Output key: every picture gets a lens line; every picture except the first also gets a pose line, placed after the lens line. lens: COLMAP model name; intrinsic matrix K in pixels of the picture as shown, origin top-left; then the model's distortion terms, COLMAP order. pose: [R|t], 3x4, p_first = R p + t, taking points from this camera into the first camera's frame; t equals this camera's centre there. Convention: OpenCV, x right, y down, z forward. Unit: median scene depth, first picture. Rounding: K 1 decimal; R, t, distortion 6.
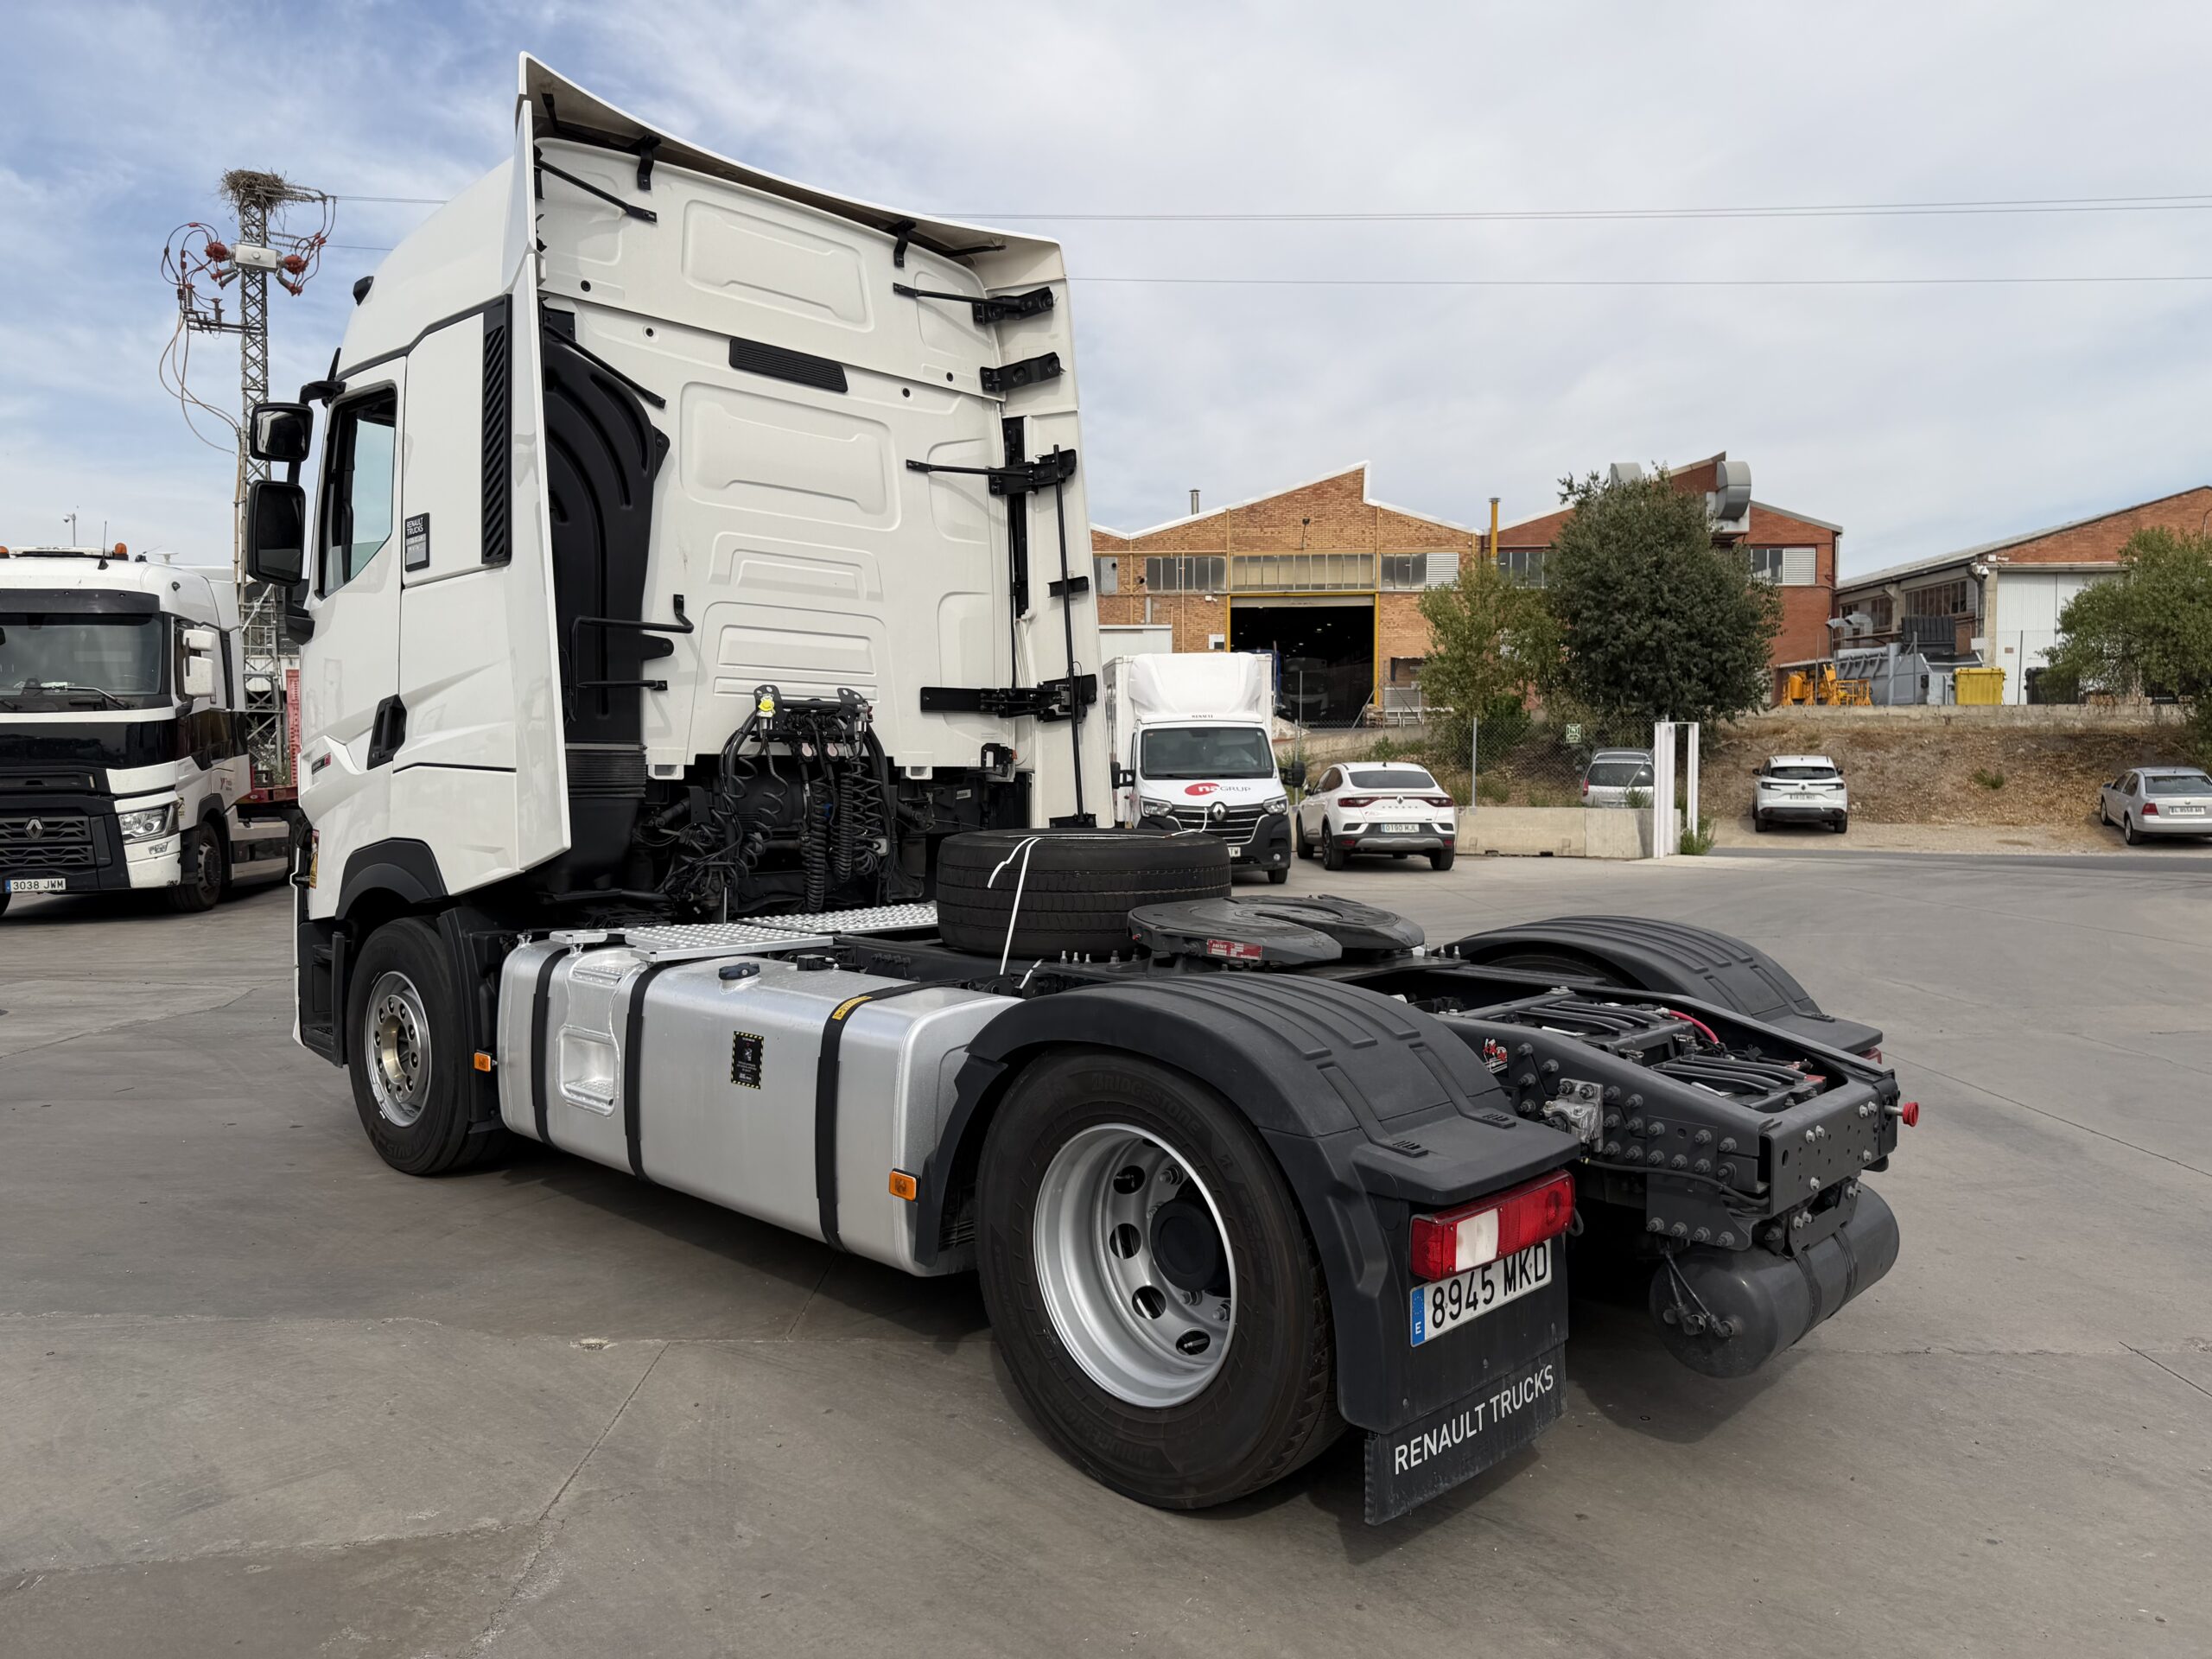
lens RADIAL K [[1560.6, 0, 1098.6], [0, 1560.6, 809.5], [0, 0, 1]] dist [0.062098, -0.044218]
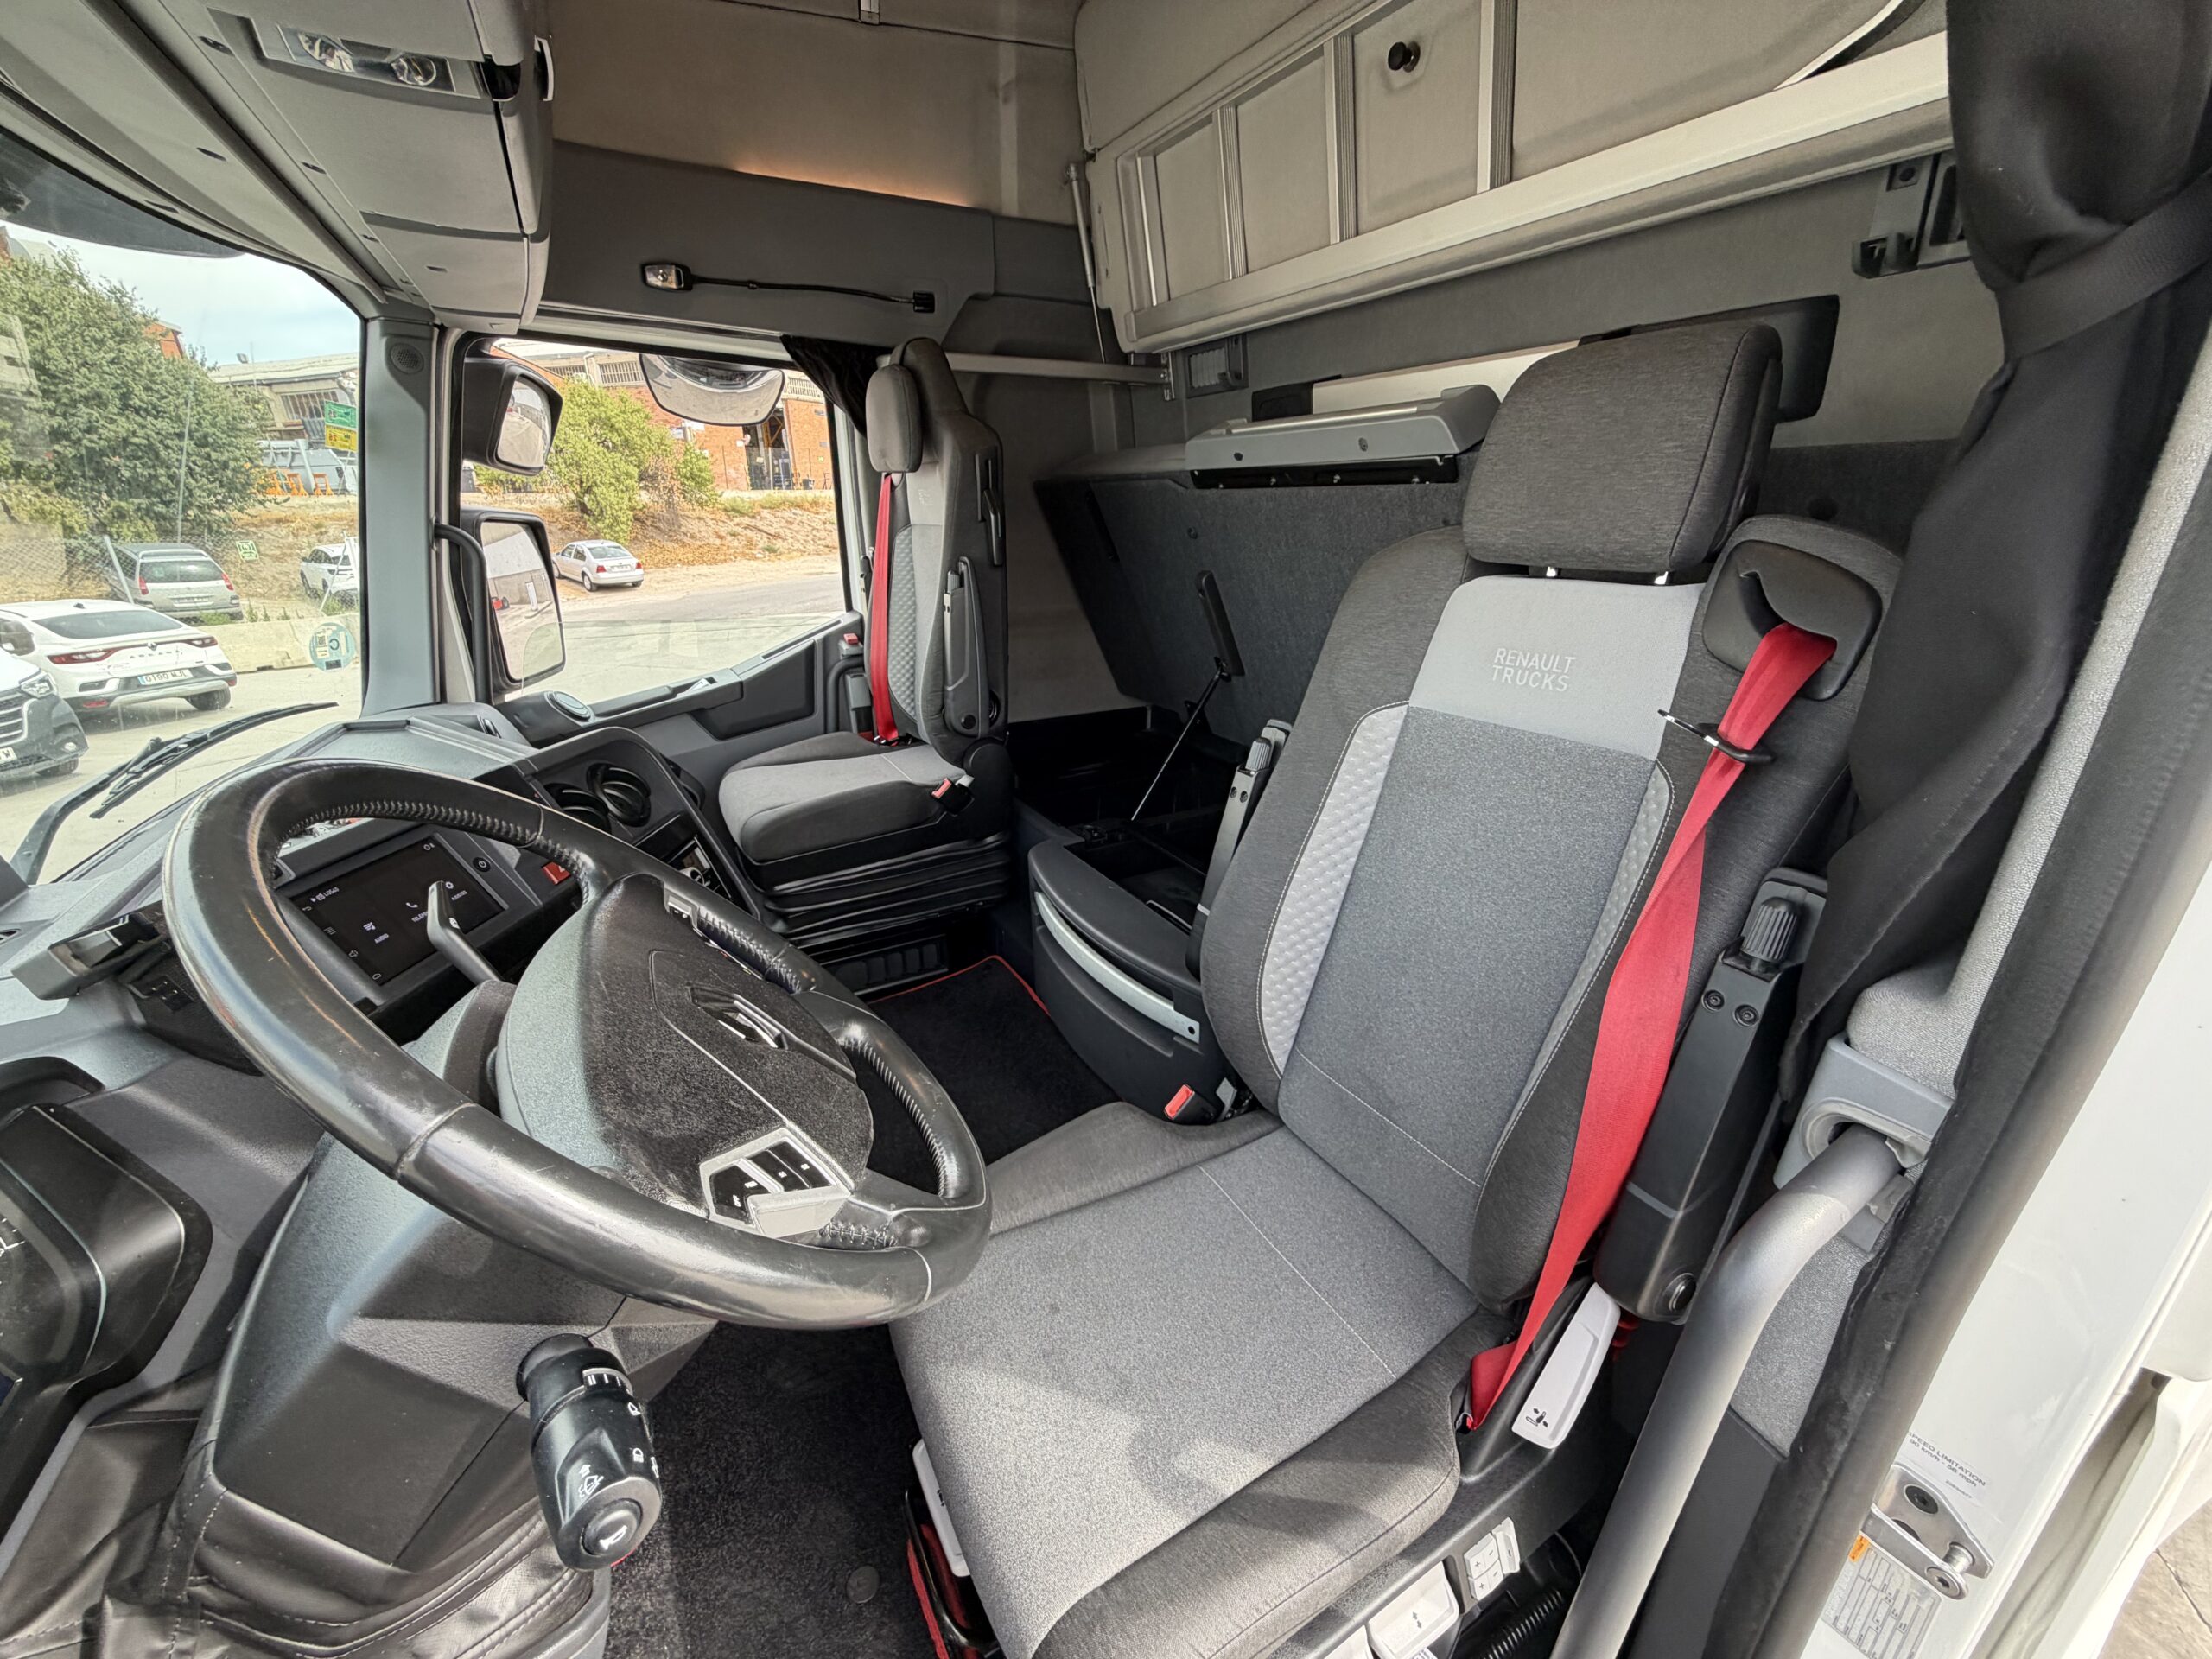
lens RADIAL K [[889.2, 0, 1097.9], [0, 889.2, 829.8], [0, 0, 1]] dist [0.002734, 0.000355]
pose [[0.321617, -0.342202, 0.882870, -0.074888], [0.051993, 0.937385, 0.344392, -0.032706], [-0.945441, -0.064859, 0.319271, 0.163913]]
